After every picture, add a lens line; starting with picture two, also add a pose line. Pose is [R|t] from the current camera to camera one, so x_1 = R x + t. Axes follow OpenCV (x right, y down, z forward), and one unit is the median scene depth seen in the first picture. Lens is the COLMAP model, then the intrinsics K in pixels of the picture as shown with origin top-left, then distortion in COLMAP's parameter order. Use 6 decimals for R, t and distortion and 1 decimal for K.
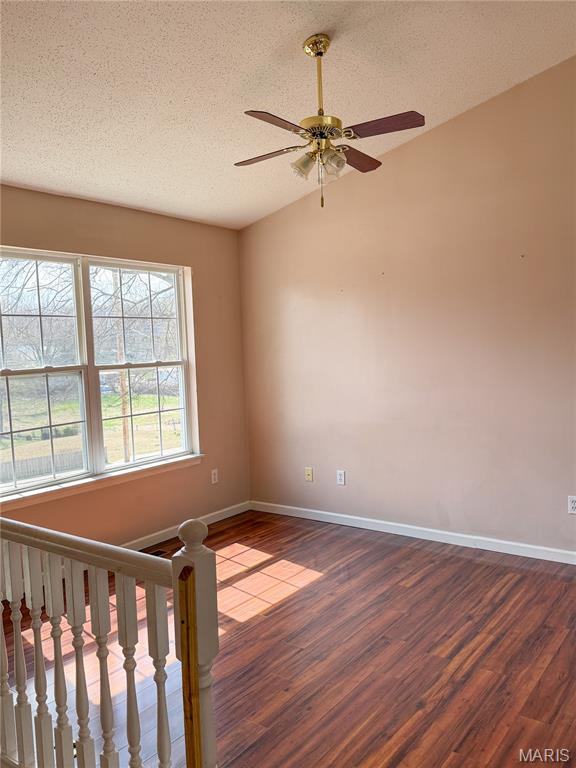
lens RADIAL K [[631.9, 0, 288.2], [0, 631.9, 402.9], [0, 0, 1]] dist [0.046491, -0.003045]
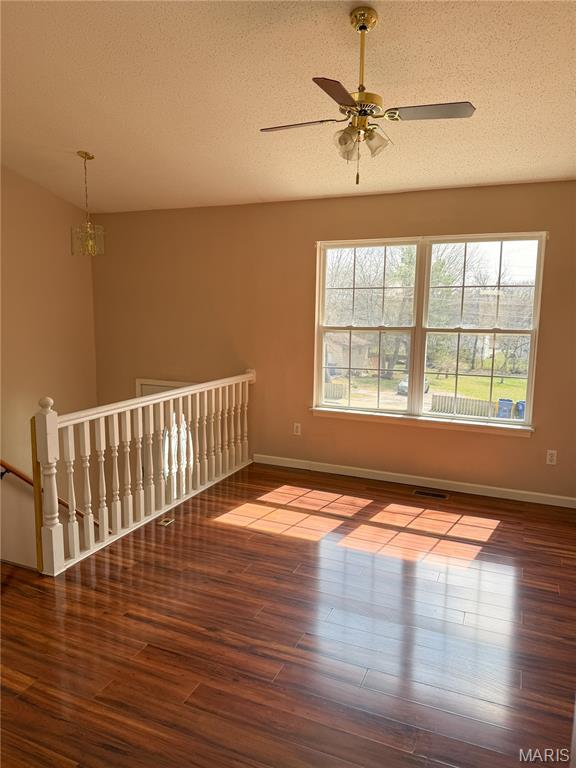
lens RADIAL K [[539.4, 0, 288.0], [0, 539.4, 384.0], [0, 0, 1]] dist [0.042304, 0.000174]
pose [[0.220487, 0.176834, -0.959226, 0.664392], [-0.114953, 0.981286, 0.154477, -0.083892], [0.968592, 0.076206, 0.236688, 0.512267]]
